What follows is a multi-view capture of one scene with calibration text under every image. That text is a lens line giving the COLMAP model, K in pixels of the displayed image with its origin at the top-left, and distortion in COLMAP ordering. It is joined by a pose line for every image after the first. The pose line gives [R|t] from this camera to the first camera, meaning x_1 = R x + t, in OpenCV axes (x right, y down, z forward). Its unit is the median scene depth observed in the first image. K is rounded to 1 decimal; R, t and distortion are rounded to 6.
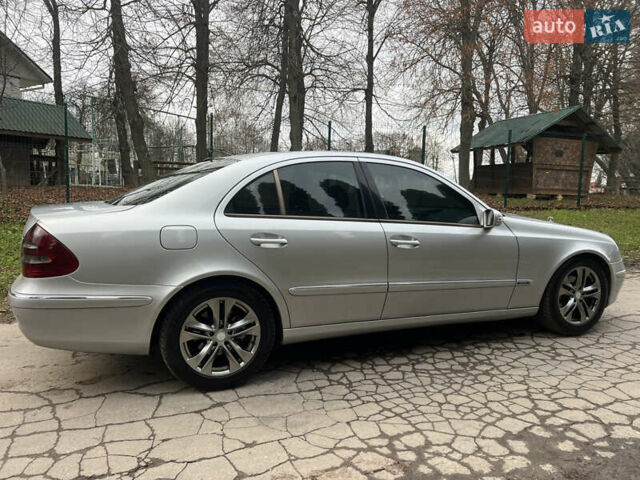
lens RADIAL K [[478.1, 0, 320.1], [0, 478.1, 241.2], [0, 0, 1]] dist [0.057416, -0.061480]
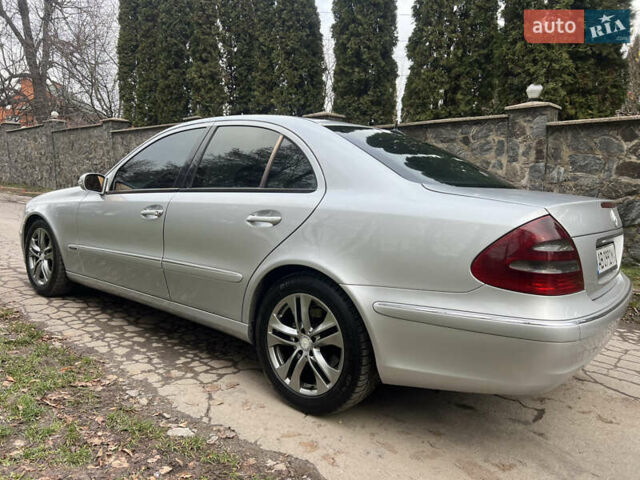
lens RADIAL K [[478.1, 0, 315.4], [0, 478.1, 245.1], [0, 0, 1]] dist [0.057416, -0.061480]
pose [[-0.480580, -0.144299, 0.864997, -1.081644], [0.050524, 0.980175, 0.191583, -0.177330], [-0.875494, 0.135775, -0.463762, 1.850791]]
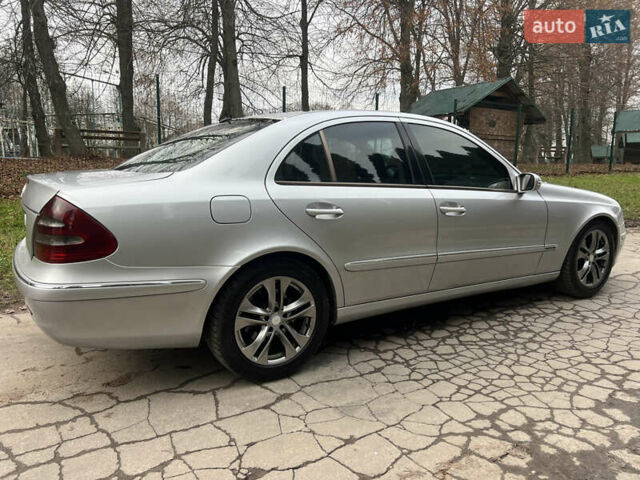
lens RADIAL K [[478.1, 0, 319.3], [0, 478.1, 241.1], [0, 0, 1]] dist [0.057416, -0.061480]
pose [[0.986684, -0.034467, 0.158954, -0.257749], [0.025379, 0.997944, 0.058857, 0.002470], [-0.160656, -0.054039, 0.985530, 0.122891]]
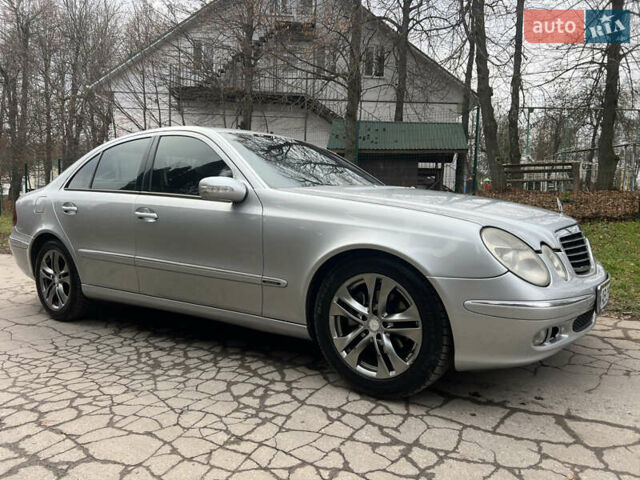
lens RADIAL K [[478.1, 0, 323.8], [0, 478.1, 243.7], [0, 0, 1]] dist [0.057416, -0.061480]
pose [[0.545419, 0.058099, -0.836148, 1.291799], [-0.079860, 0.996658, 0.017159, 0.016924], [0.834351, 0.057416, 0.548236, 0.860126]]
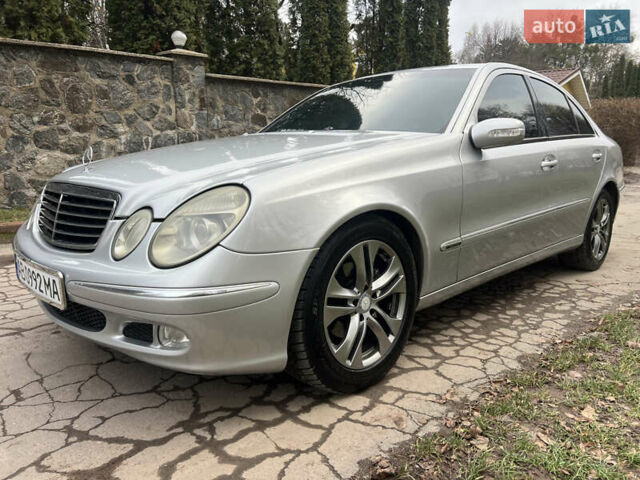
lens RADIAL K [[478.1, 0, 325.7], [0, 478.1, 240.0], [0, 0, 1]] dist [0.057416, -0.061480]
pose [[-0.914990, 0.055436, -0.399651, 0.773727], [-0.063805, 0.958172, 0.278989, -0.162466], [0.398400, 0.280772, -0.873180, 2.383997]]
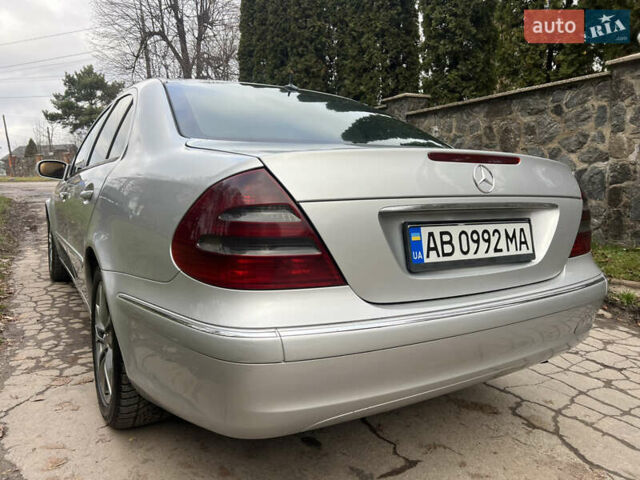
lens RADIAL K [[478.1, 0, 314.3], [0, 478.1, 246.0], [0, 0, 1]] dist [0.057416, -0.061480]
pose [[-0.168469, -0.150673, 0.974123, -1.092470], [0.099323, 0.980624, 0.168856, -0.082488], [-0.980690, 0.125200, -0.150240, 1.334642]]
